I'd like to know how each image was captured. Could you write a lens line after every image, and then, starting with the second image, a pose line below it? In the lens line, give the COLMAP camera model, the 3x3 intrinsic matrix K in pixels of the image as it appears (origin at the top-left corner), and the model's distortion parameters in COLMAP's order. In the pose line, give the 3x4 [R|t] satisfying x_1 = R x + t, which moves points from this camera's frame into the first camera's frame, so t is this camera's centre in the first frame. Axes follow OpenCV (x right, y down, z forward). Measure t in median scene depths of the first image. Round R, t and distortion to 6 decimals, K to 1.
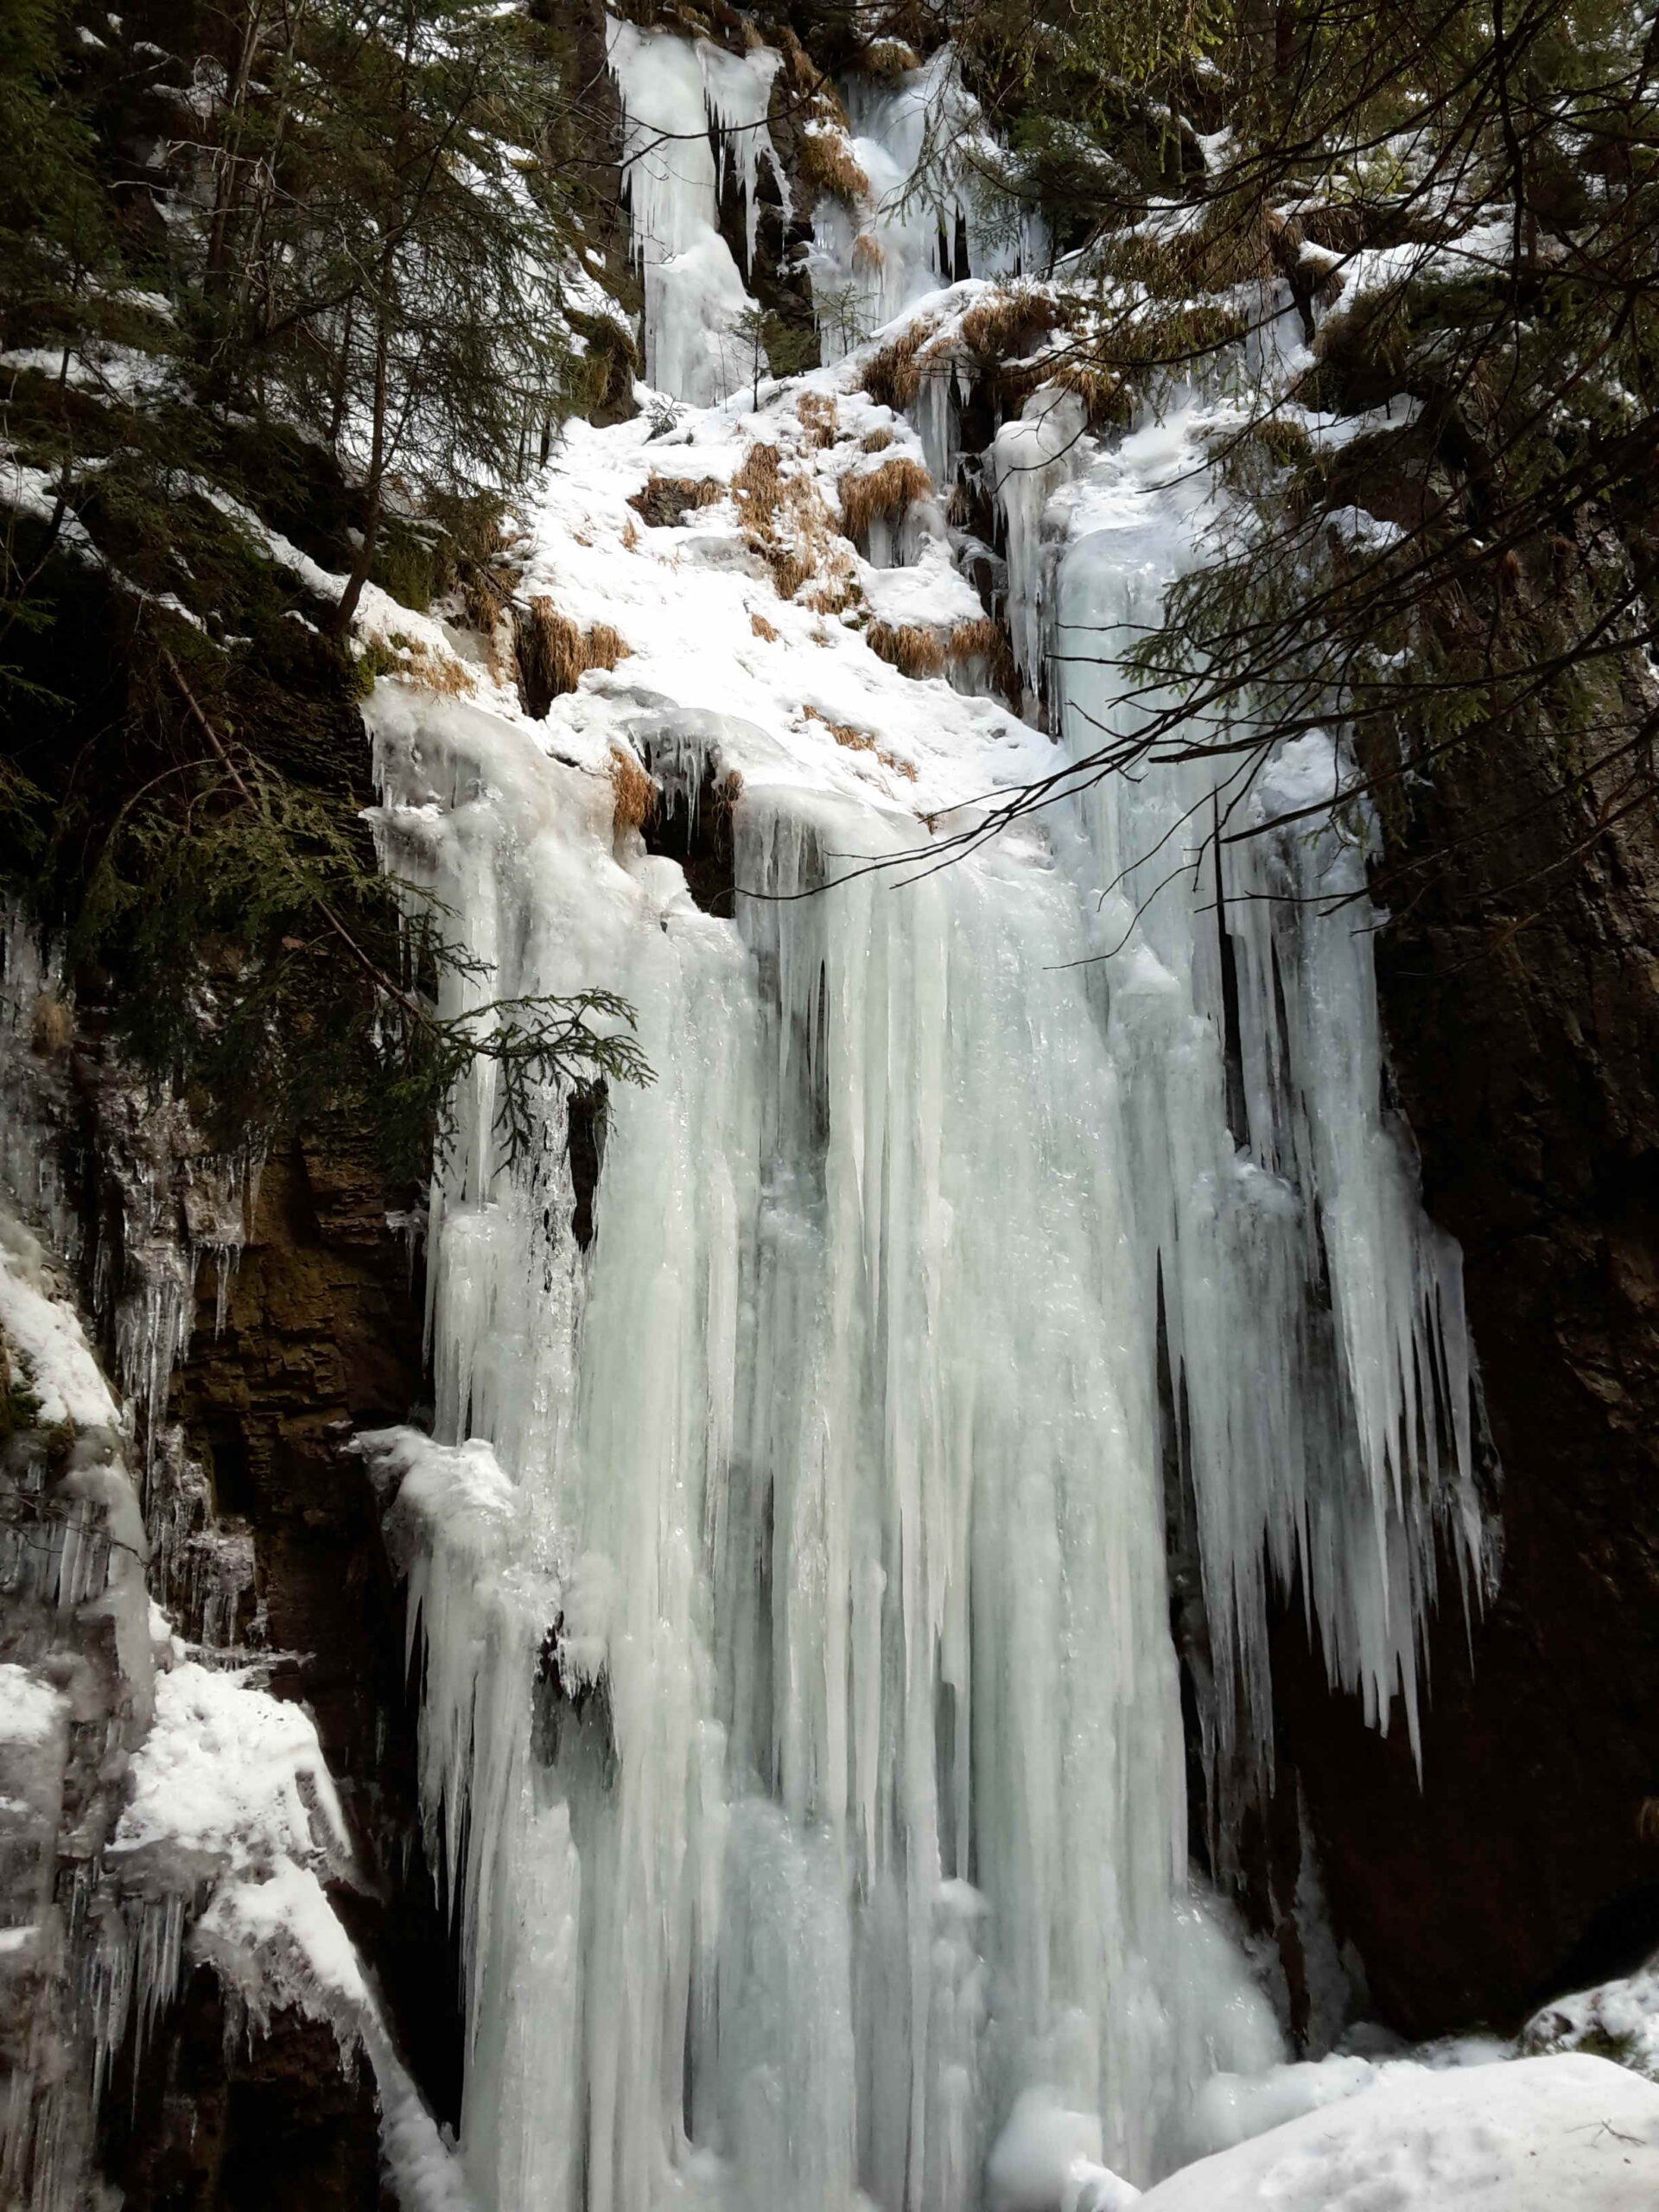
lens RADIAL K [[2023.1, 0, 843.0], [0, 2023.1, 1071.8], [0, 0, 1]] dist [0.119239, -0.232120]
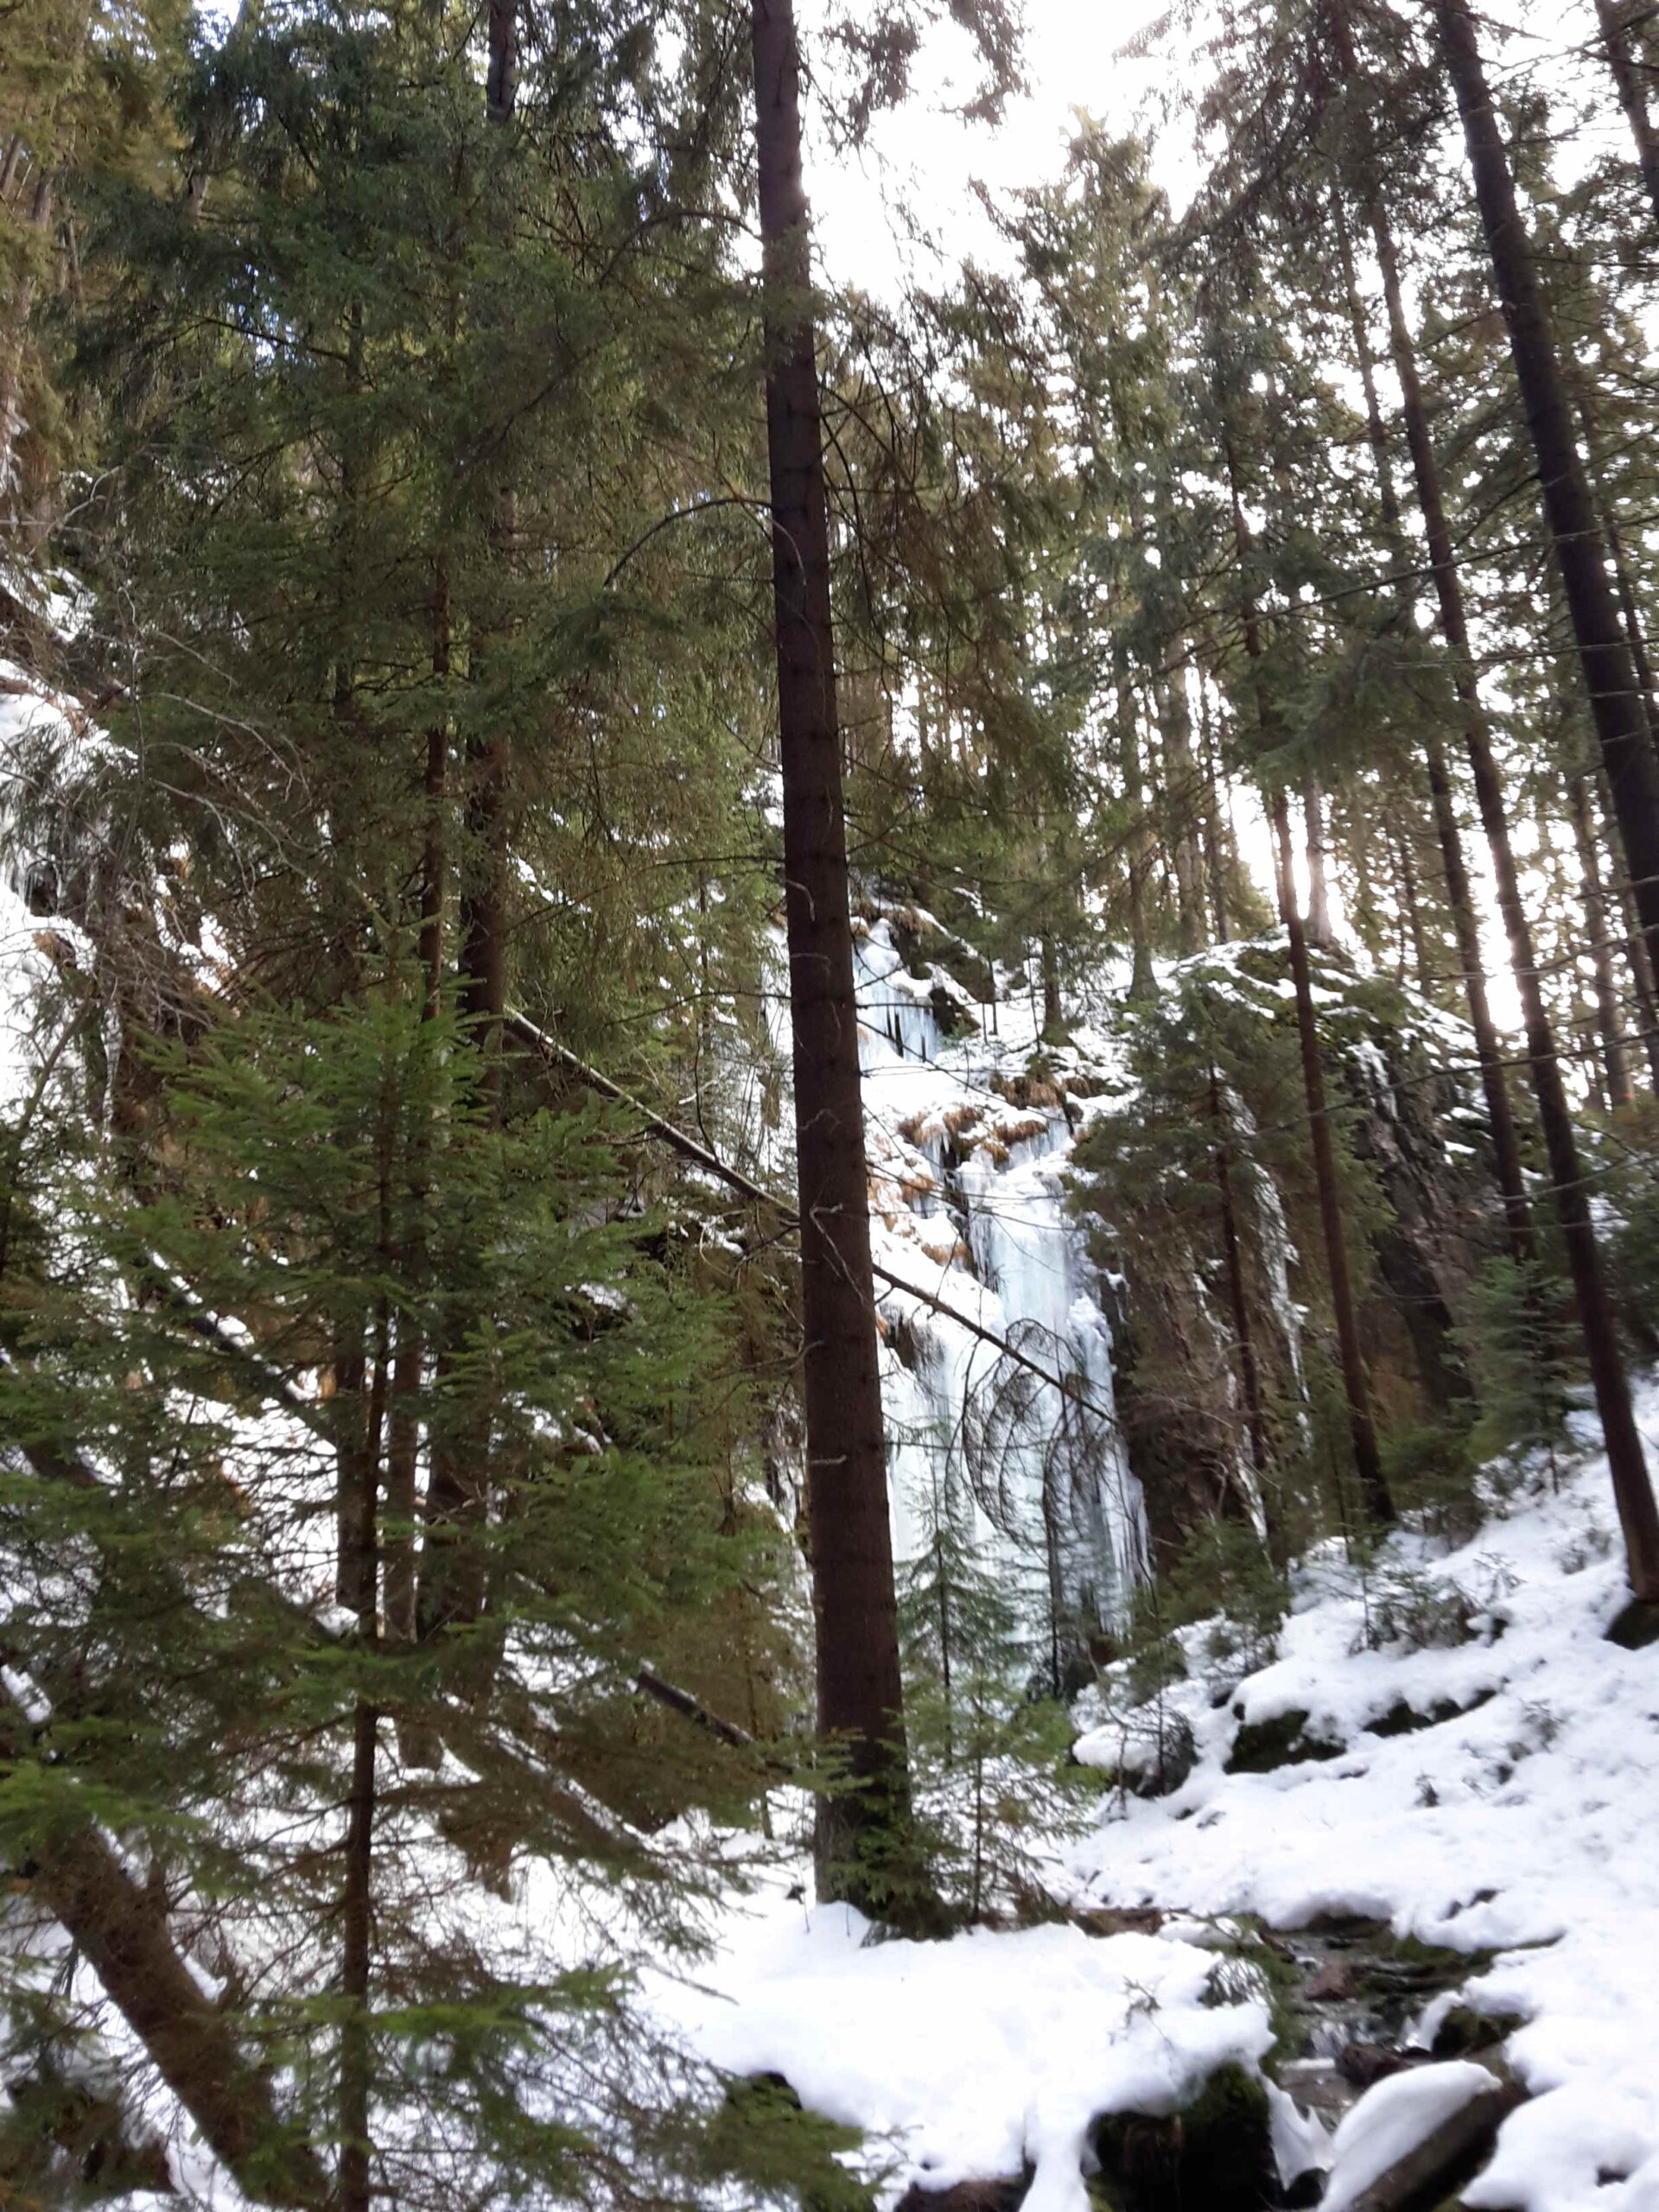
lens RADIAL K [[2022.1, 0, 837.5], [0, 2022.1, 1071.9], [0, 0, 1]] dist [0.120591, -0.237518]
pose [[0.972318, 0.041548, 0.229938, -0.777609], [-0.016216, 0.993690, -0.110982, -0.160689], [-0.233099, 0.104181, 0.966856, -1.703203]]
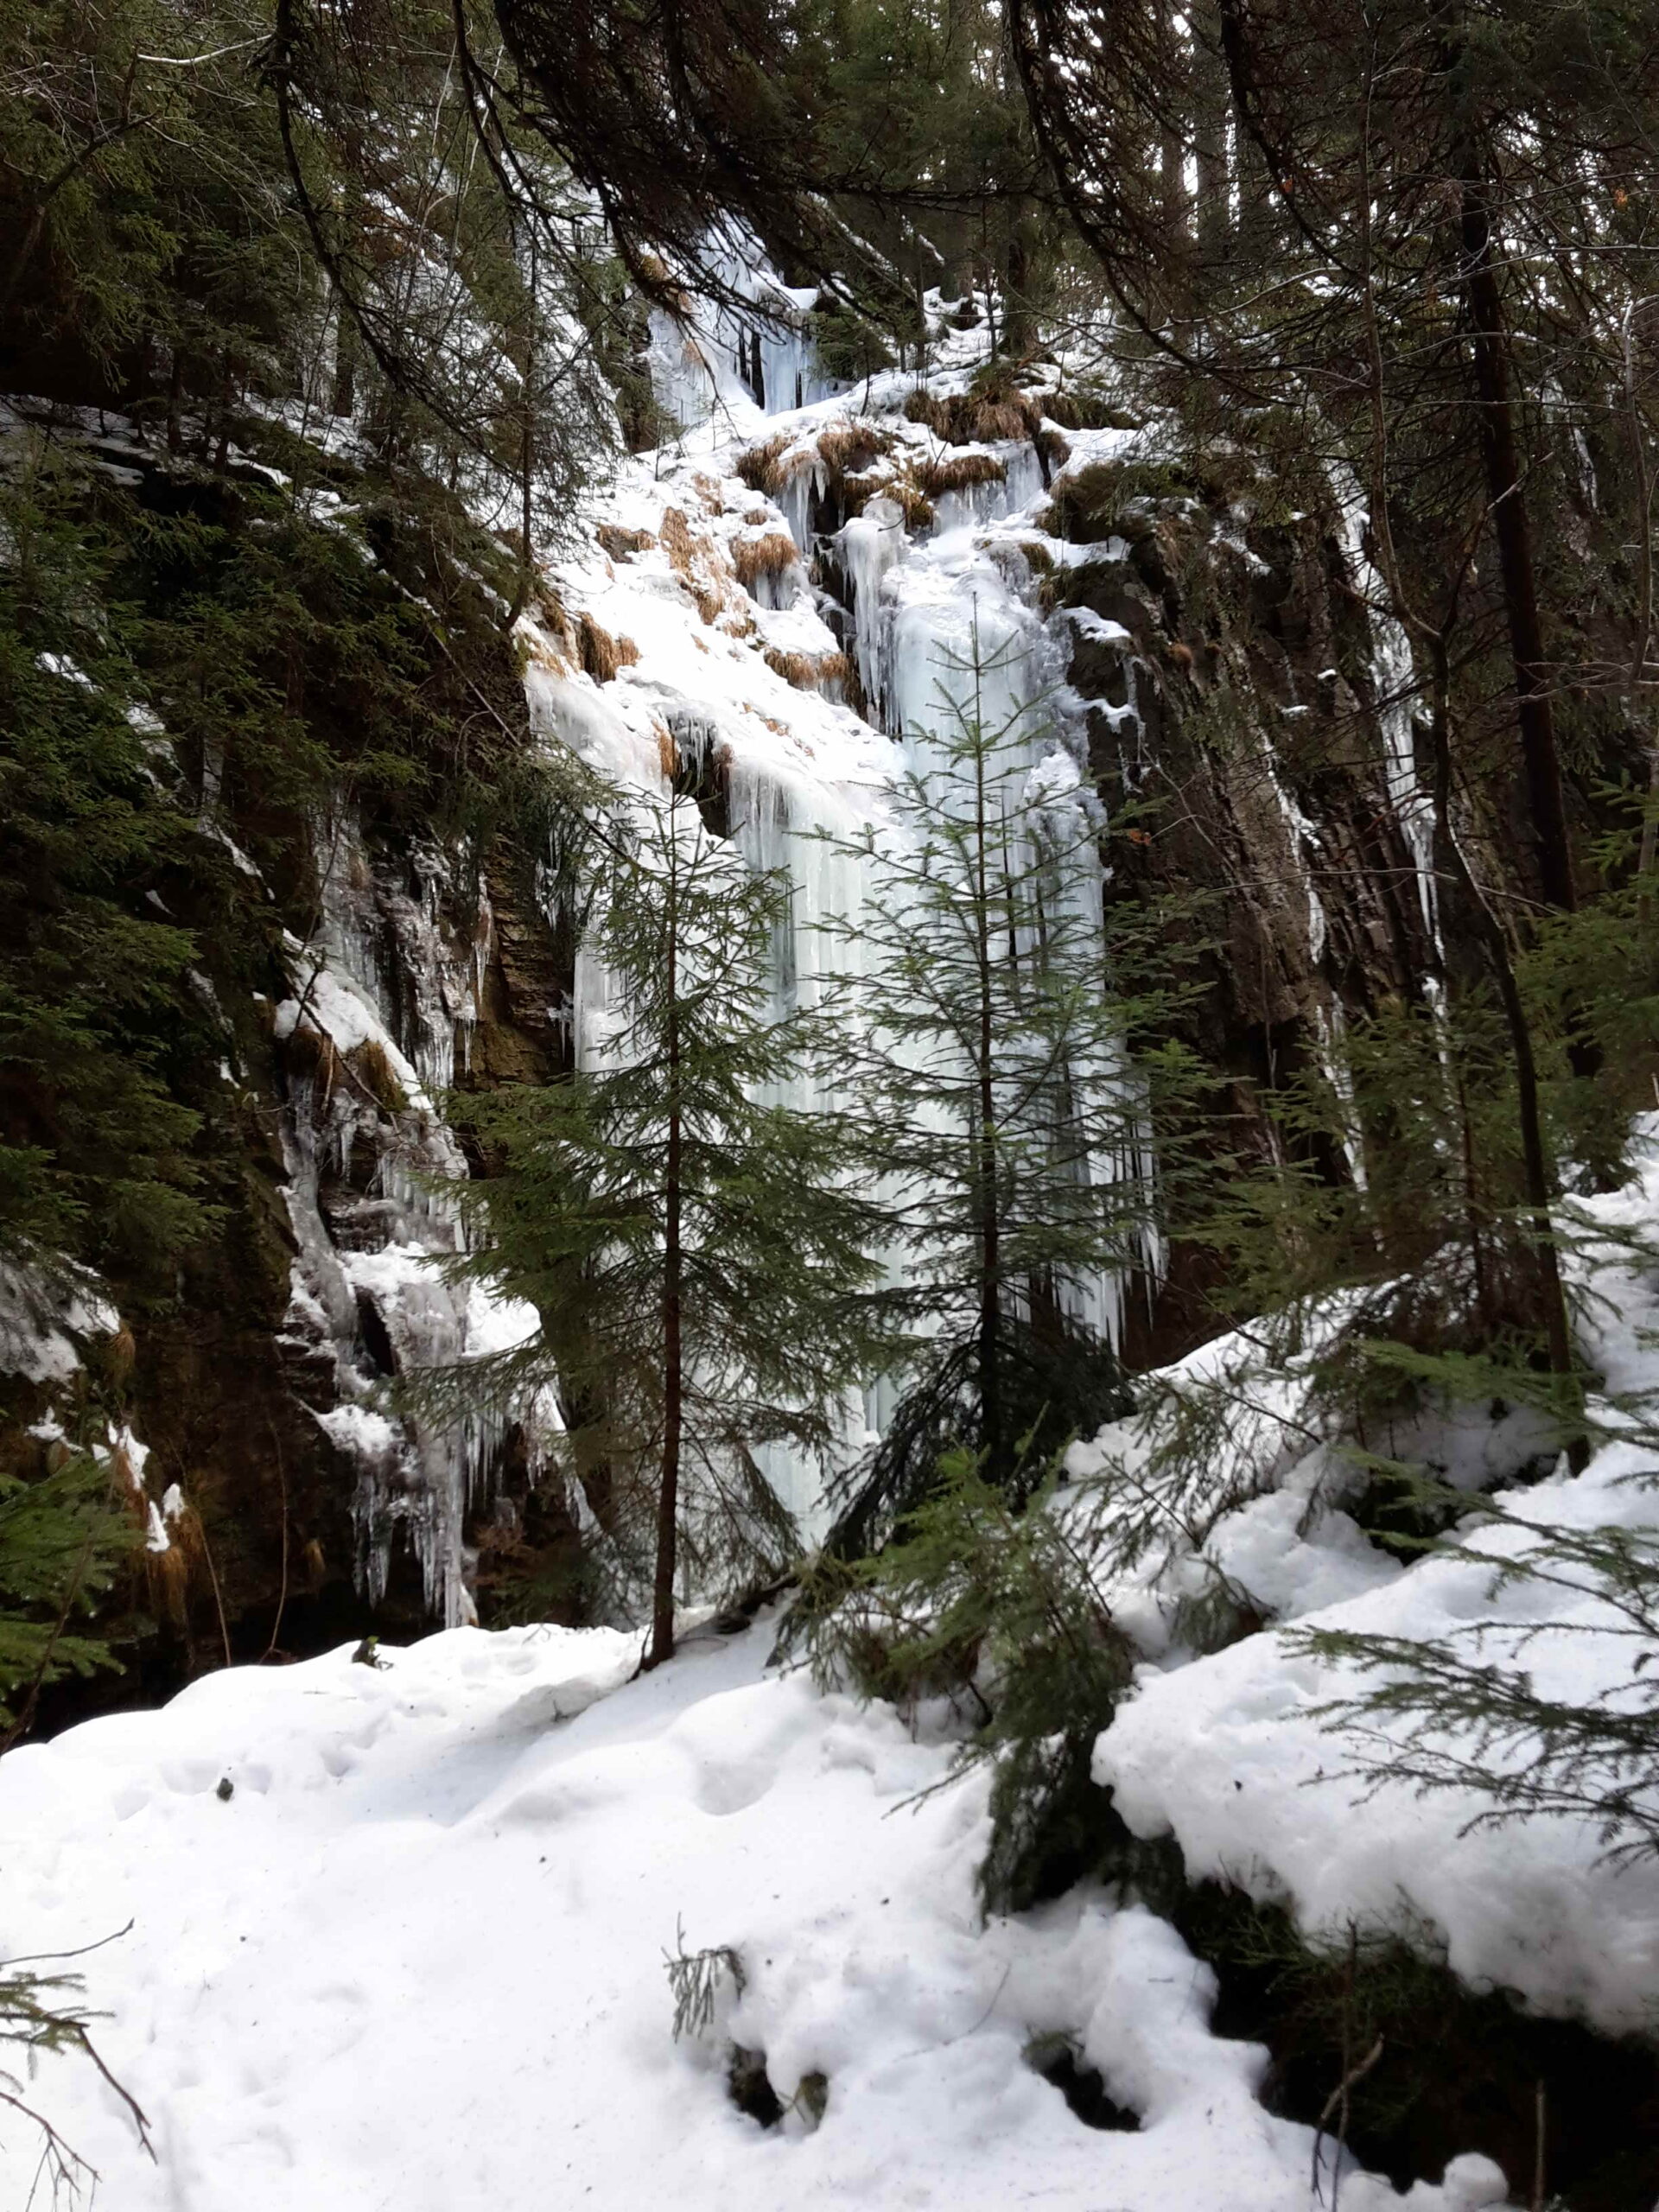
lens RADIAL K [[2022.1, 0, 837.5], [0, 2022.1, 1071.9], [0, 0, 1]] dist [0.120591, -0.237518]
pose [[0.962370, 0.046974, 0.267653, -0.339332], [-0.049226, 0.998786, 0.001706, 0.083318], [-0.267248, -0.014817, 0.963514, -0.451676]]
